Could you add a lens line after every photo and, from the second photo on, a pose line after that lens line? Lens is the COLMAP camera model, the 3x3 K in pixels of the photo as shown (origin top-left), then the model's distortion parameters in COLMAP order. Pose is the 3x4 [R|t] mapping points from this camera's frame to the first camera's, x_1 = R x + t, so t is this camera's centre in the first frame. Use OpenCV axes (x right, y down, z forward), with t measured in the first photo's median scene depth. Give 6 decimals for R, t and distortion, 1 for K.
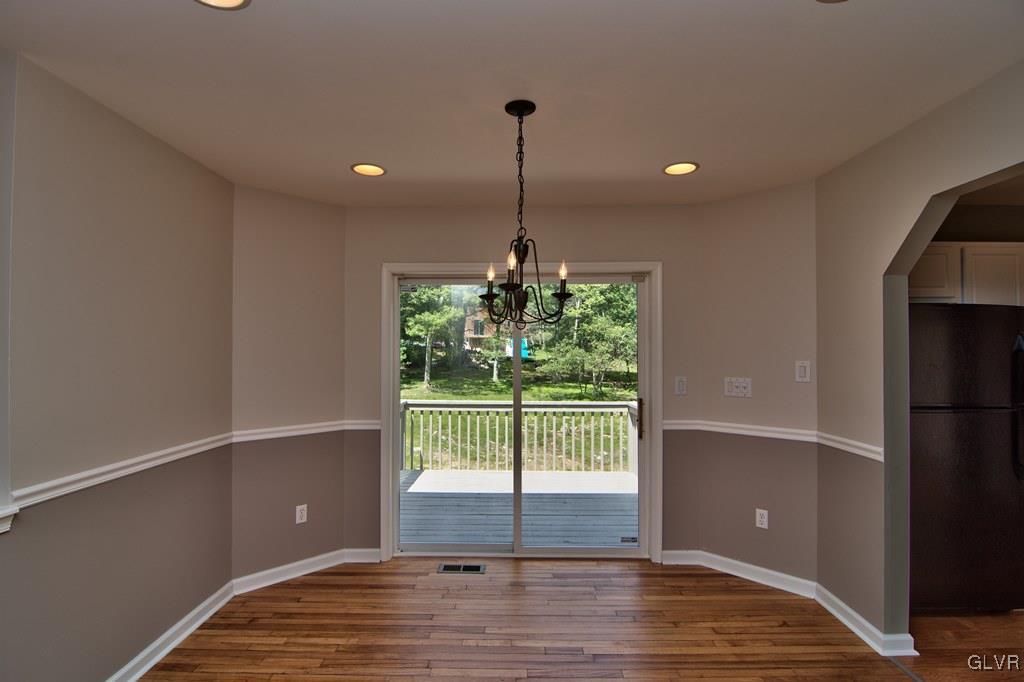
lens RADIAL K [[490.2, 0, 521.7], [0, 490.2, 335.0], [0, 0, 1]] dist [-0.008500, -0.007641]
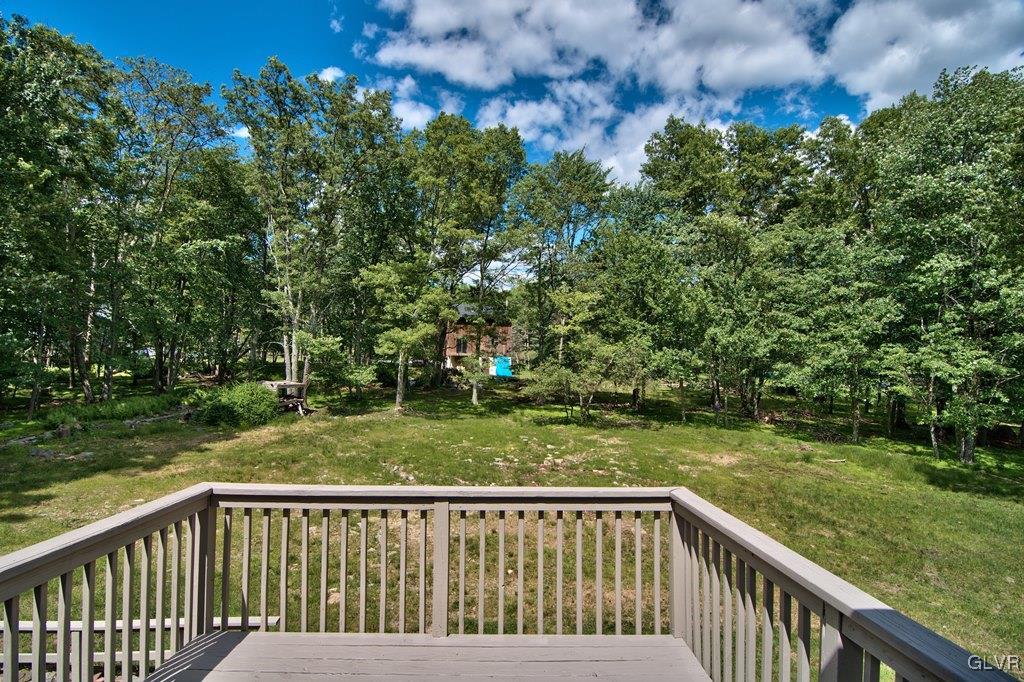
lens RADIAL K [[490.2, 0, 507.5], [0, 490.2, 340.7], [0, 0, 1]] dist [-0.008500, -0.007641]
pose [[0.999982, 0.005923, -0.000312, 0.052956], [-0.005930, 0.999628, -0.026636, 0.001022], [0.000154, 0.026637, 0.999645, 0.511429]]
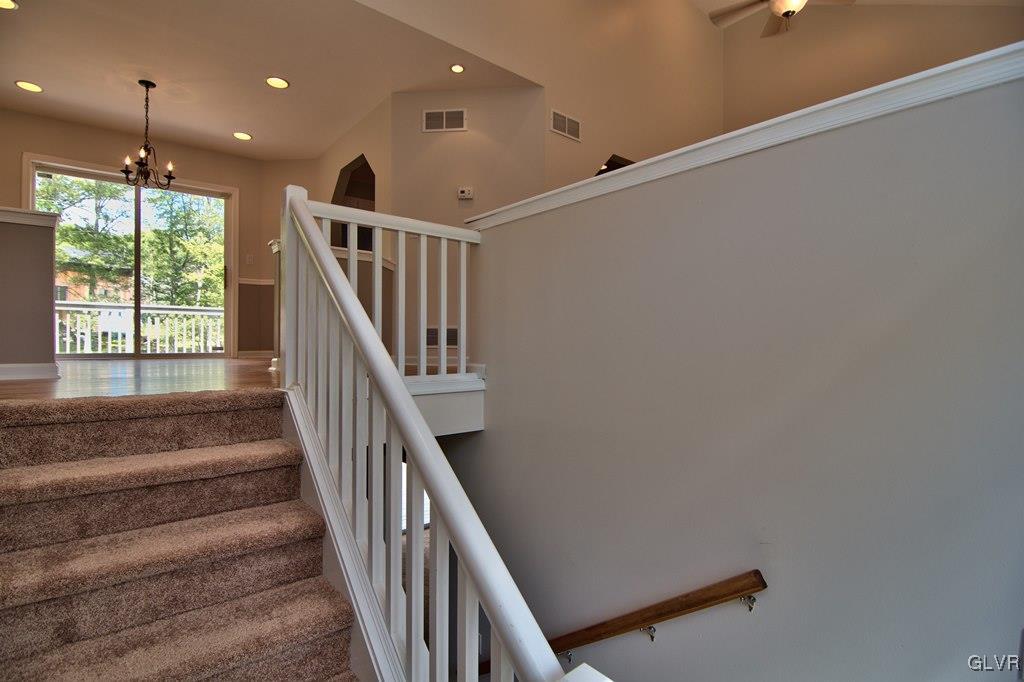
lens RADIAL K [[490.2, 0, 517.1], [0, 490.2, 355.0], [0, 0, 1]] dist [-0.008500, -0.007641]
pose [[0.776048, -0.001862, 0.630671, -0.047792], [-0.027962, 0.998911, 0.037357, 0.341633], [-0.630054, -0.046626, 0.775150, -0.984277]]
